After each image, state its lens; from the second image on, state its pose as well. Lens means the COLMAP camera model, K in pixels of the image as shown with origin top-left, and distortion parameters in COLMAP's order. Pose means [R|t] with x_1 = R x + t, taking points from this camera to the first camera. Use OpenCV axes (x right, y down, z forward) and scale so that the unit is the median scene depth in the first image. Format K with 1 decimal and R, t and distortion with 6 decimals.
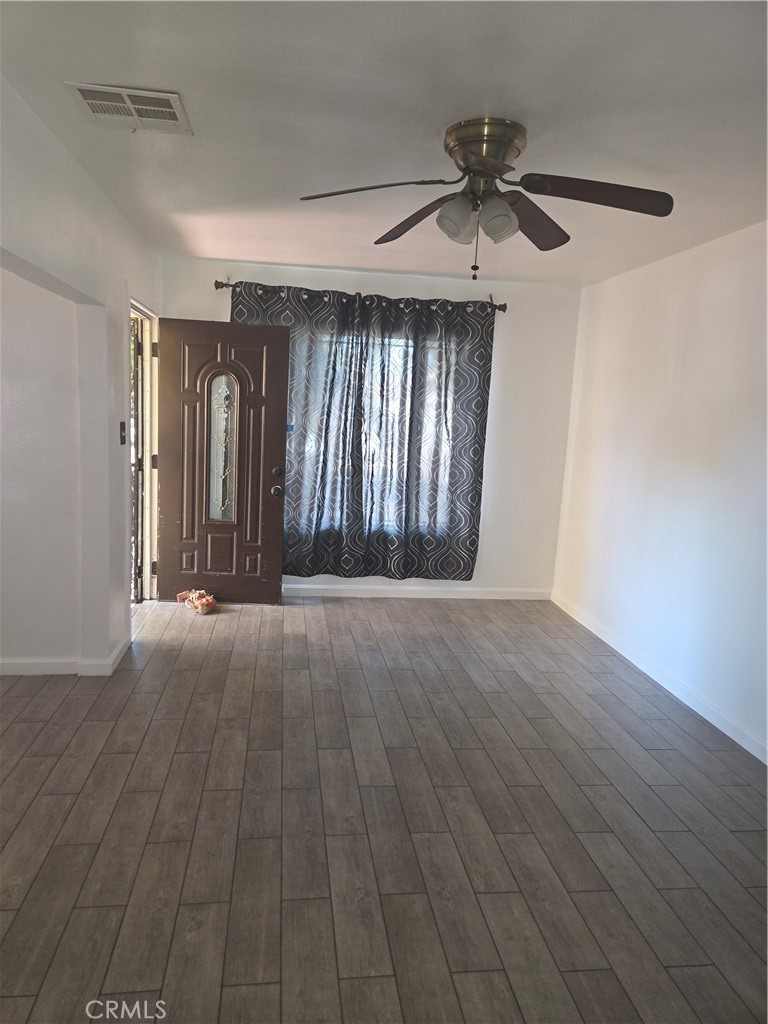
lens RADIAL K [[704.9, 0, 384.0], [0, 704.9, 512.0], [0, 0, 1]] dist [0.070174, -0.002575]
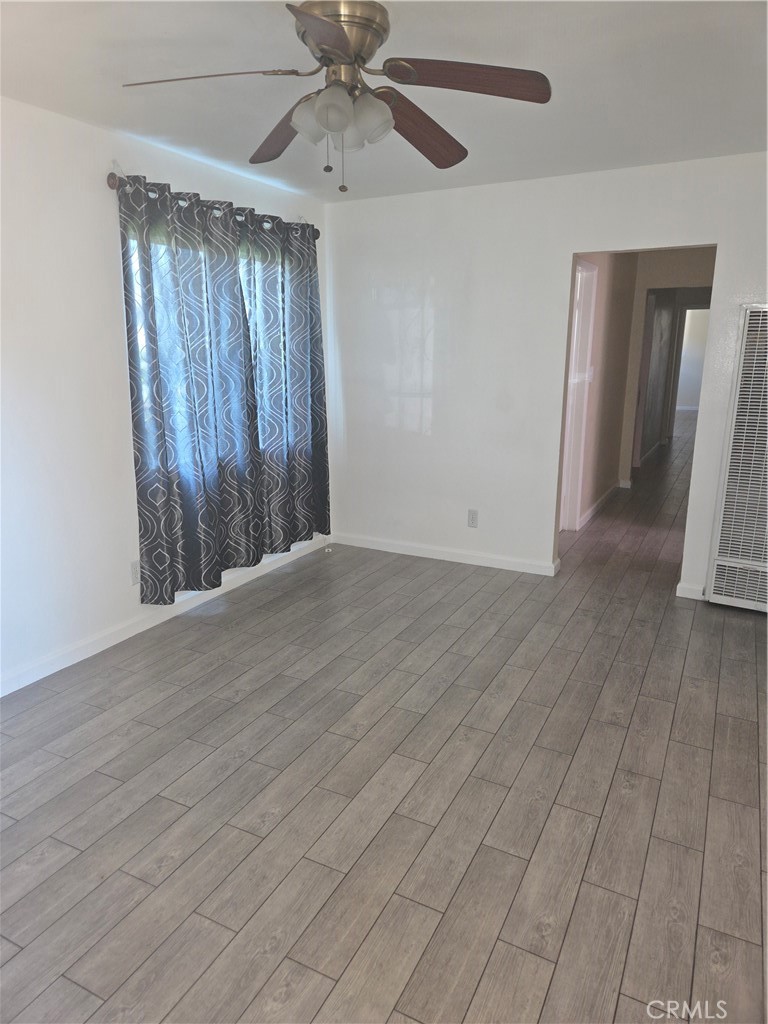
lens RADIAL K [[674.9, 0, 382.7], [0, 674.9, 523.6], [0, 0, 1]] dist [0.091289, -0.058372]
pose [[-0.812951, -0.199373, 0.547139, -0.403175], [0.044909, 0.915302, 0.400256, -0.251702], [-0.580598, 0.349961, -0.735142, 1.561006]]
